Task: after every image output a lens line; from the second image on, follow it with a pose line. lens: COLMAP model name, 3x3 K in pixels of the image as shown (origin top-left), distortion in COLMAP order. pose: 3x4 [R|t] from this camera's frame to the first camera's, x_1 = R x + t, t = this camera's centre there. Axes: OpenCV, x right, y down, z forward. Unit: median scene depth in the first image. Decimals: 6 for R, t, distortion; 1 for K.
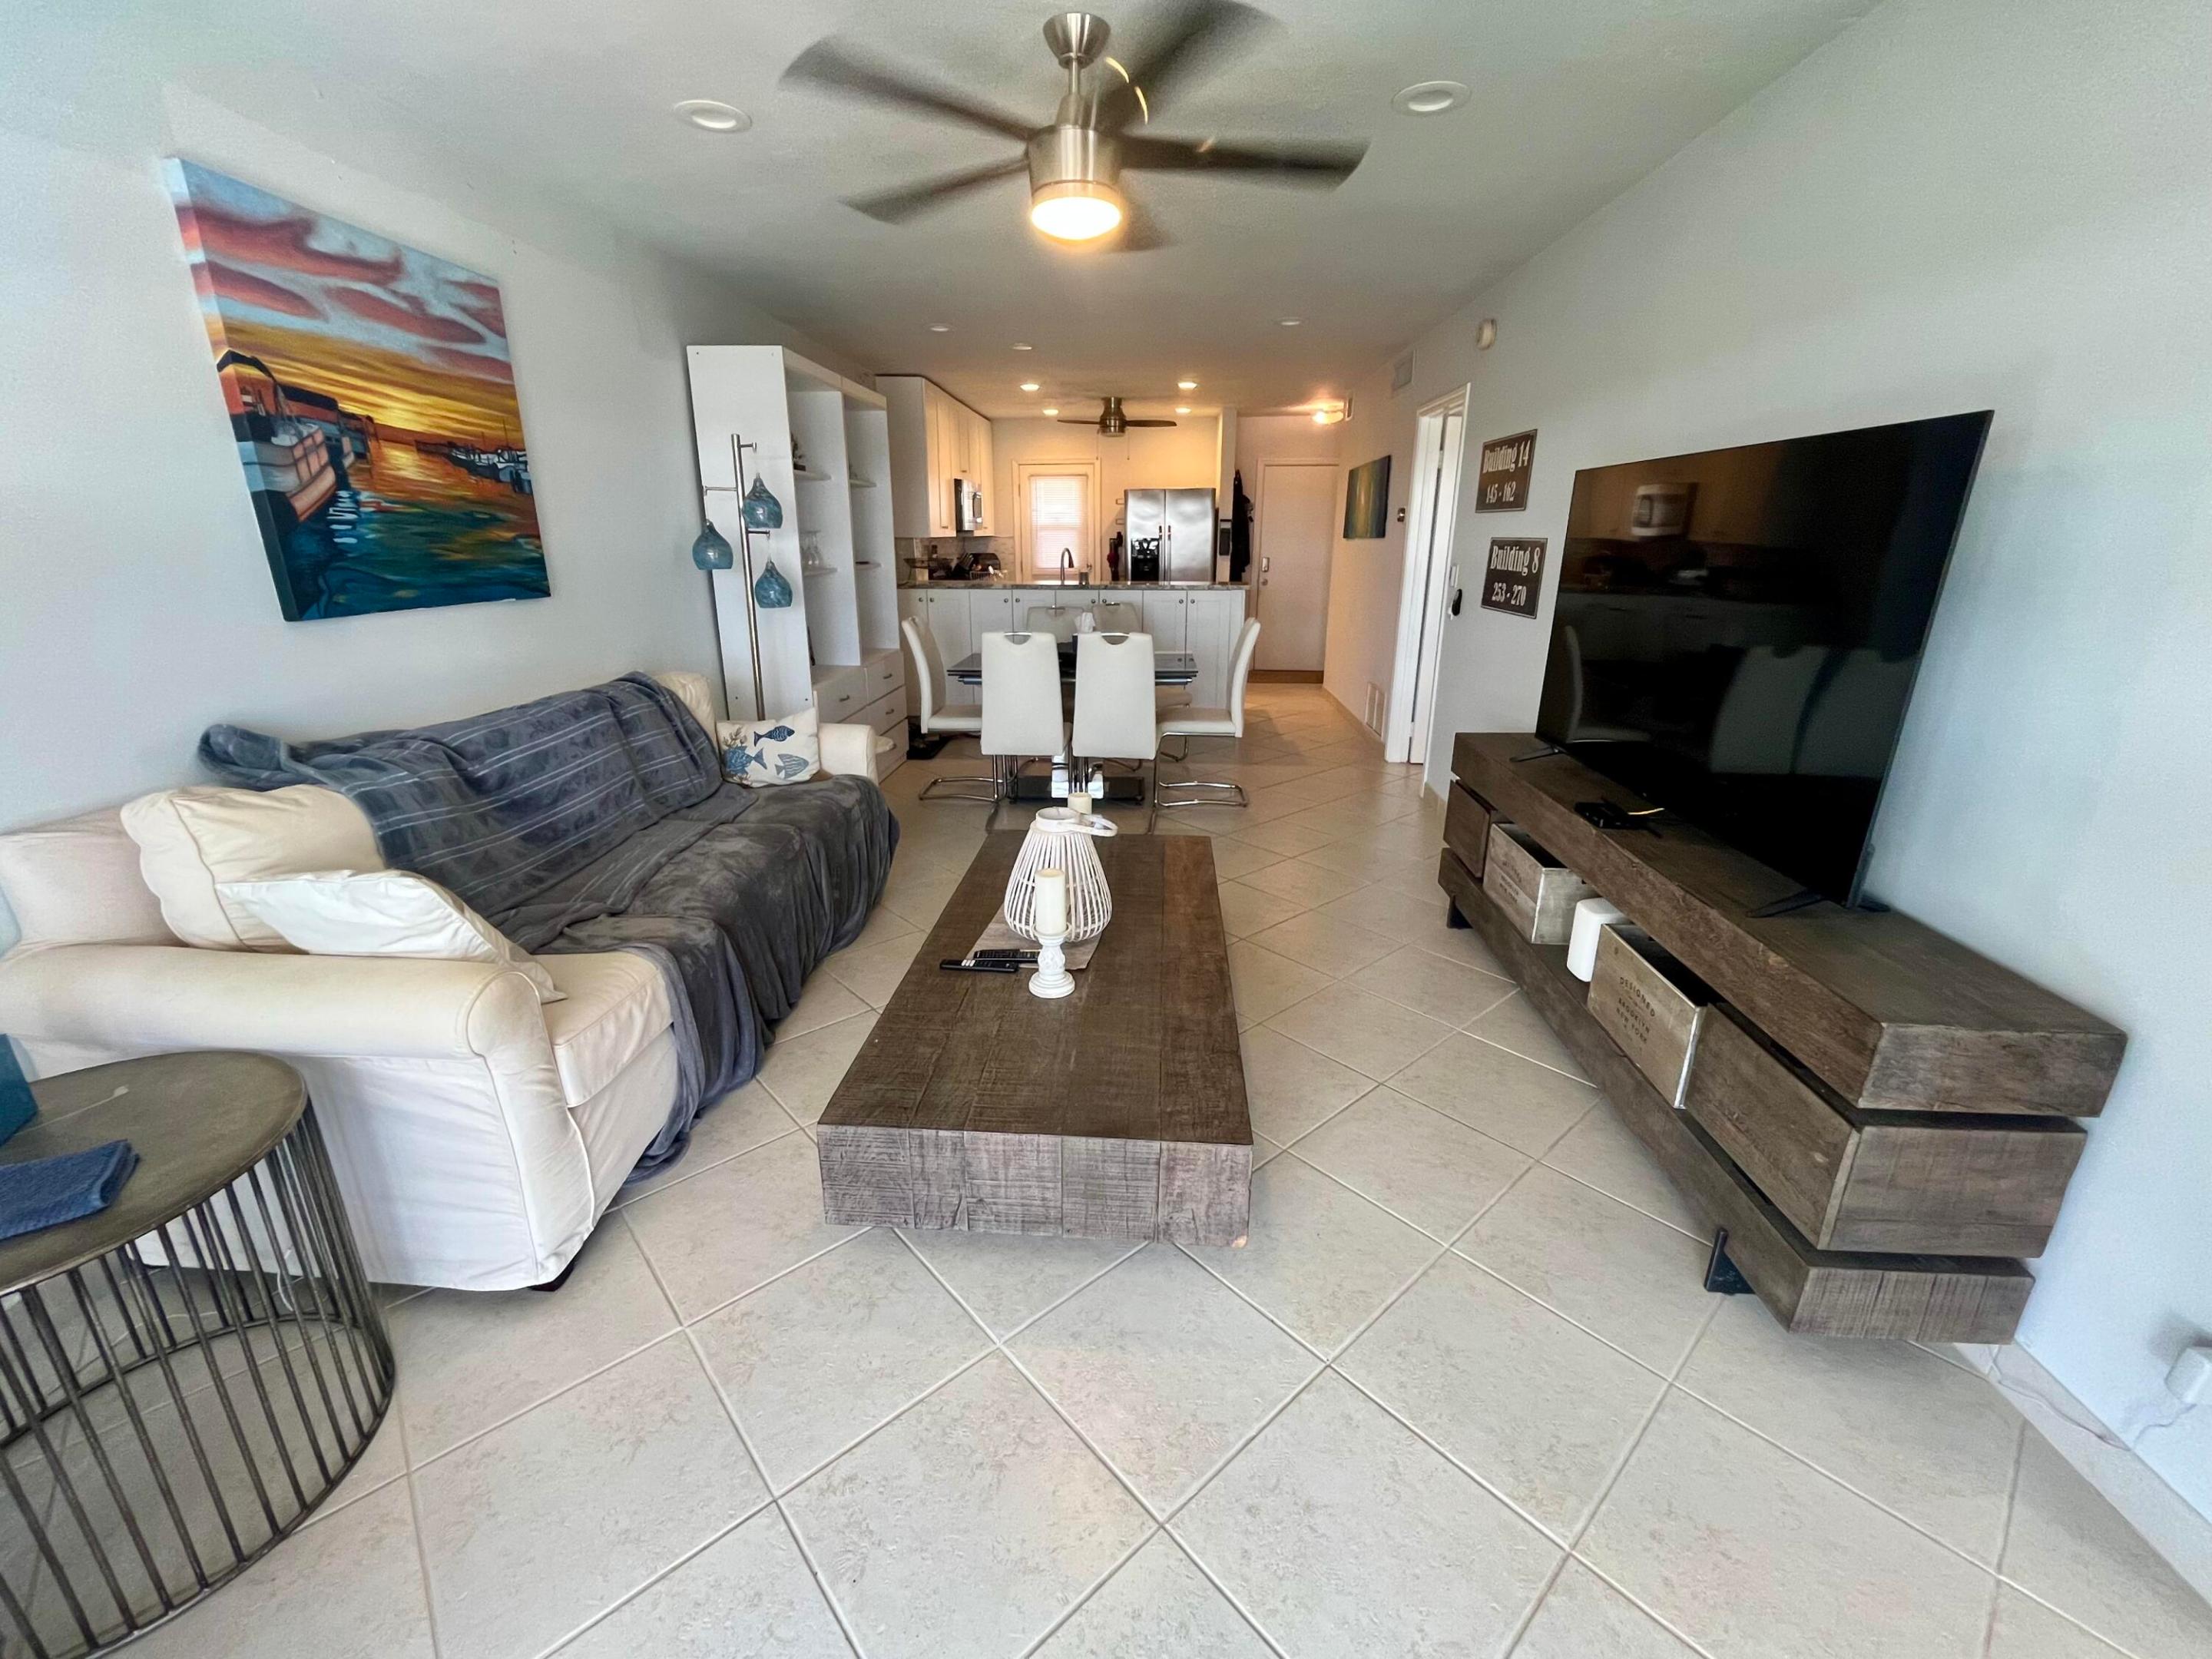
lens RADIAL K [[907.1, 0, 1101.4], [0, 907.1, 825.8], [0, 0, 1]] dist [-0.000535, -0.001529]
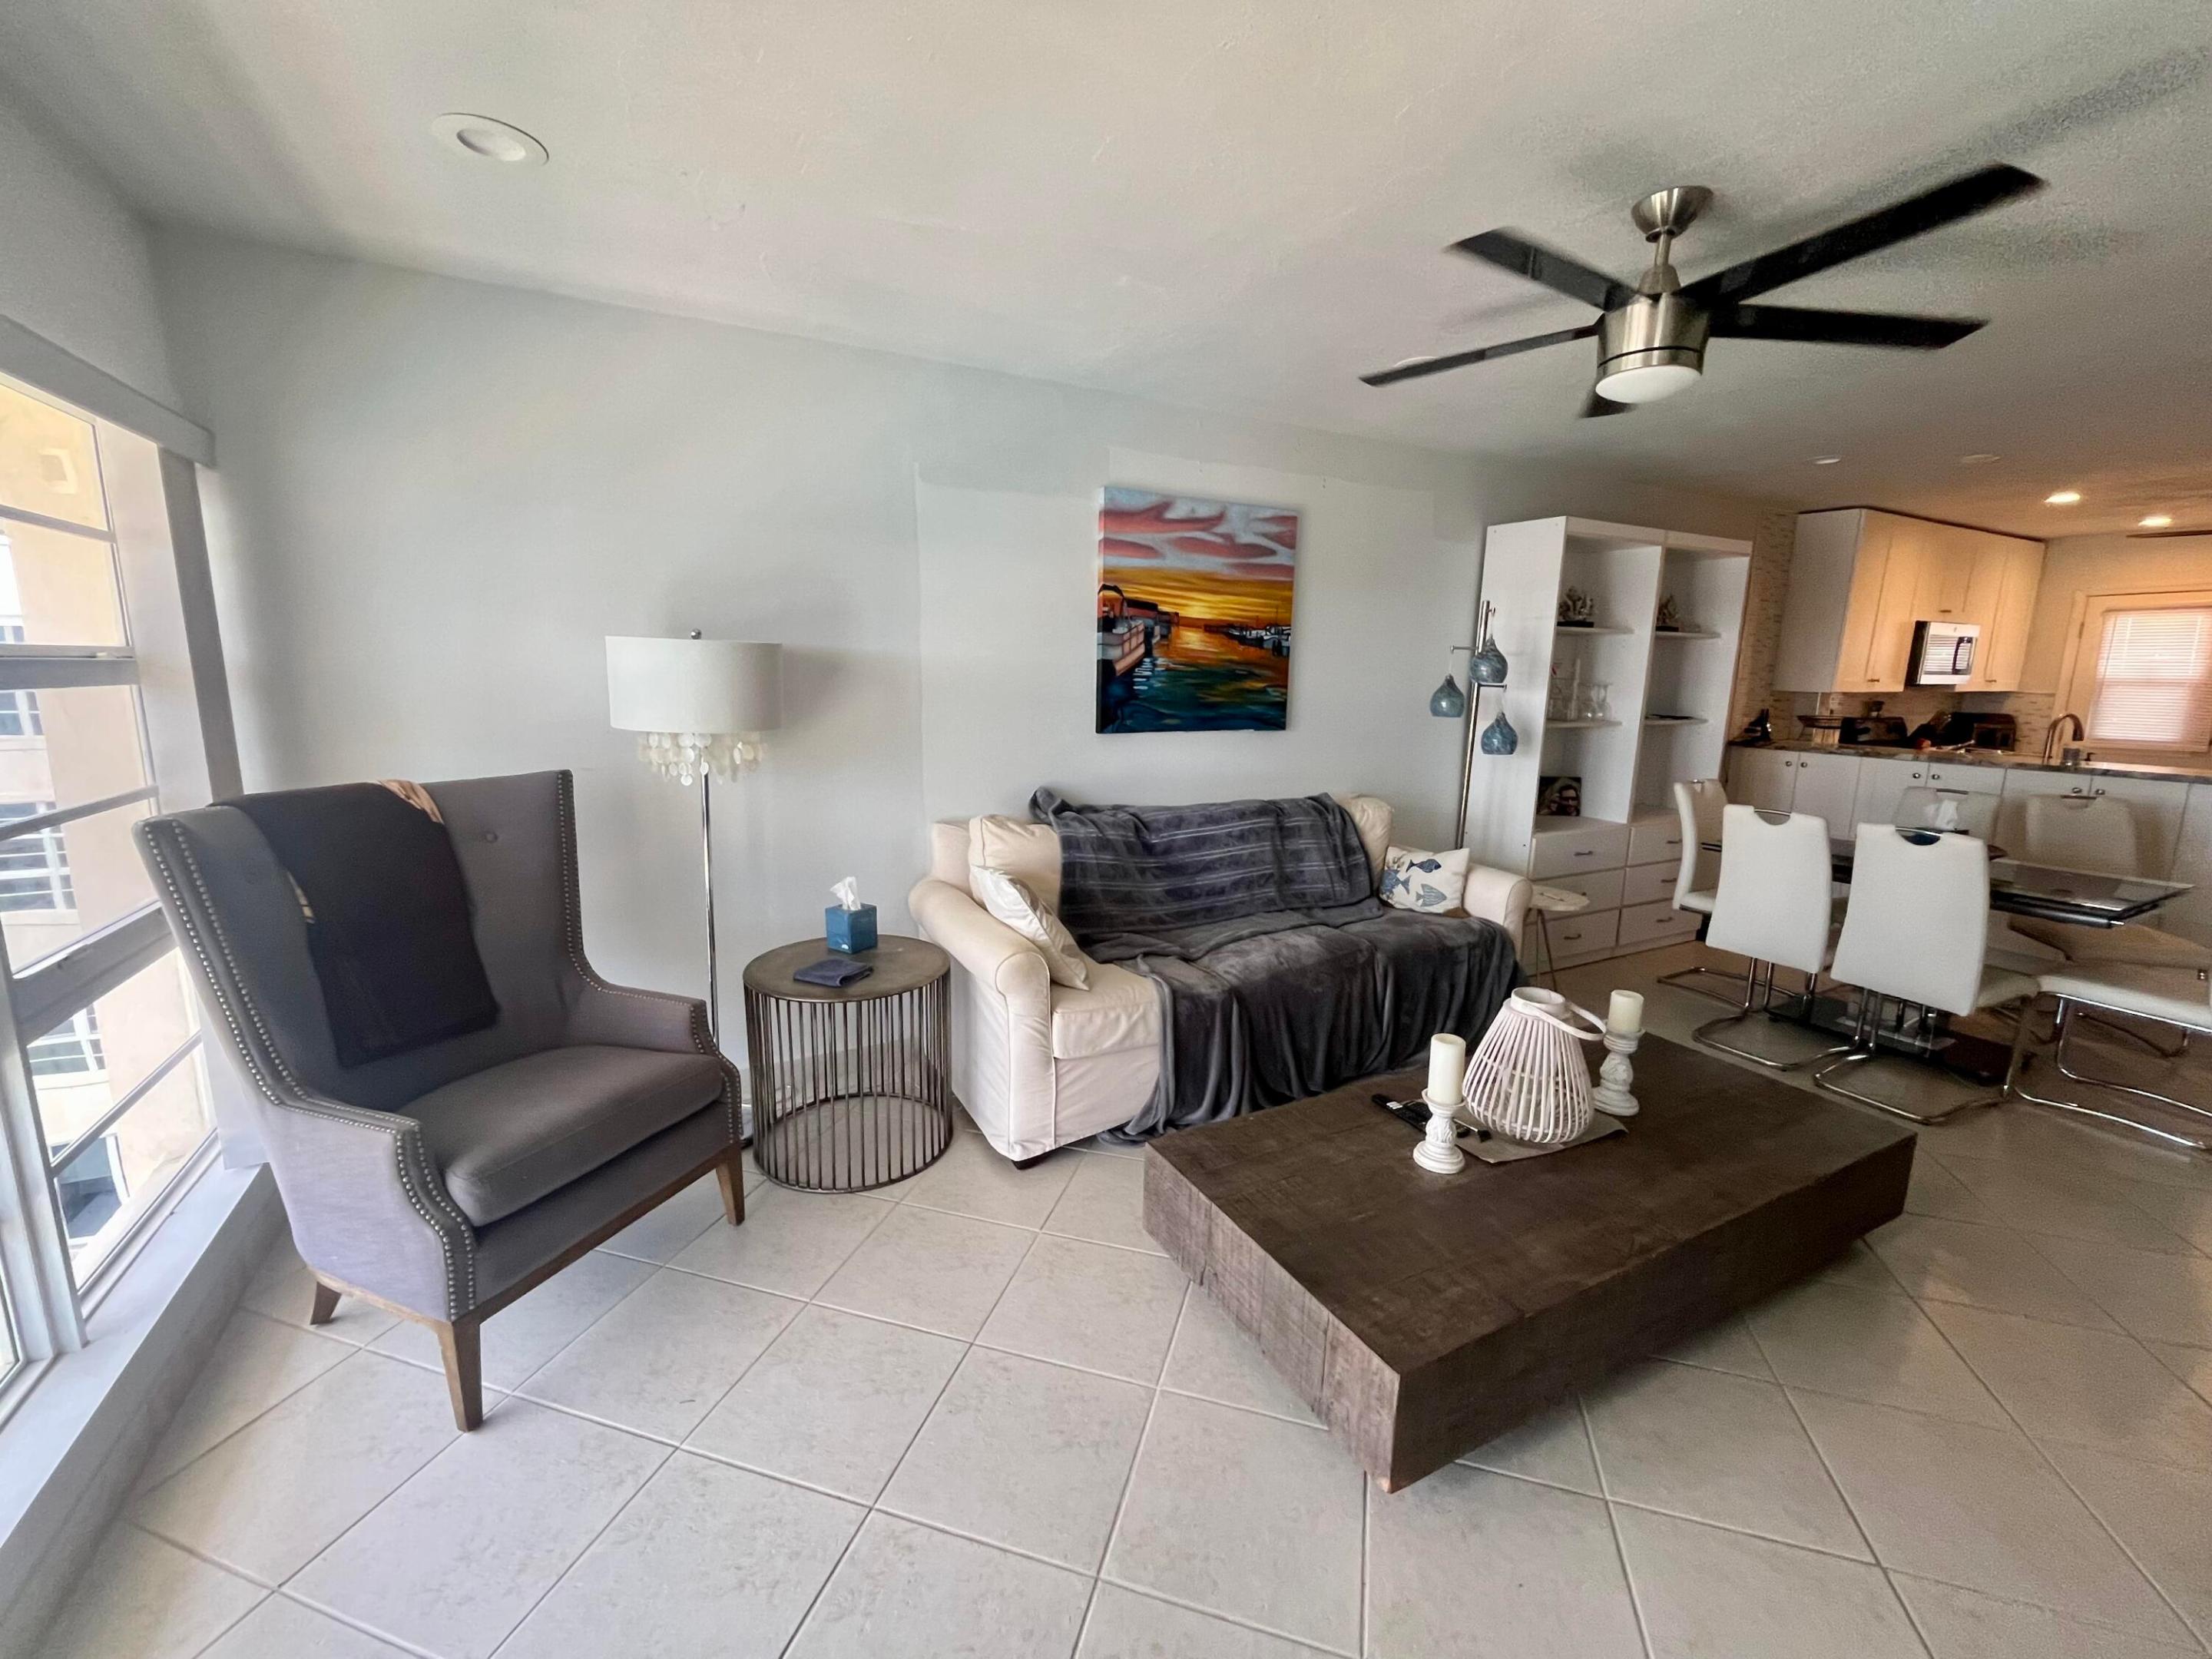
lens RADIAL K [[907.1, 0, 1102.8], [0, 907.1, 826.2], [0, 0, 1]] dist [-0.000535, -0.001529]
pose [[0.524563, 0.155421, -0.837065, 0.476045], [-0.274612, 0.961534, 0.006441, -0.065039], [0.805868, 0.226489, 0.547065, 0.110496]]
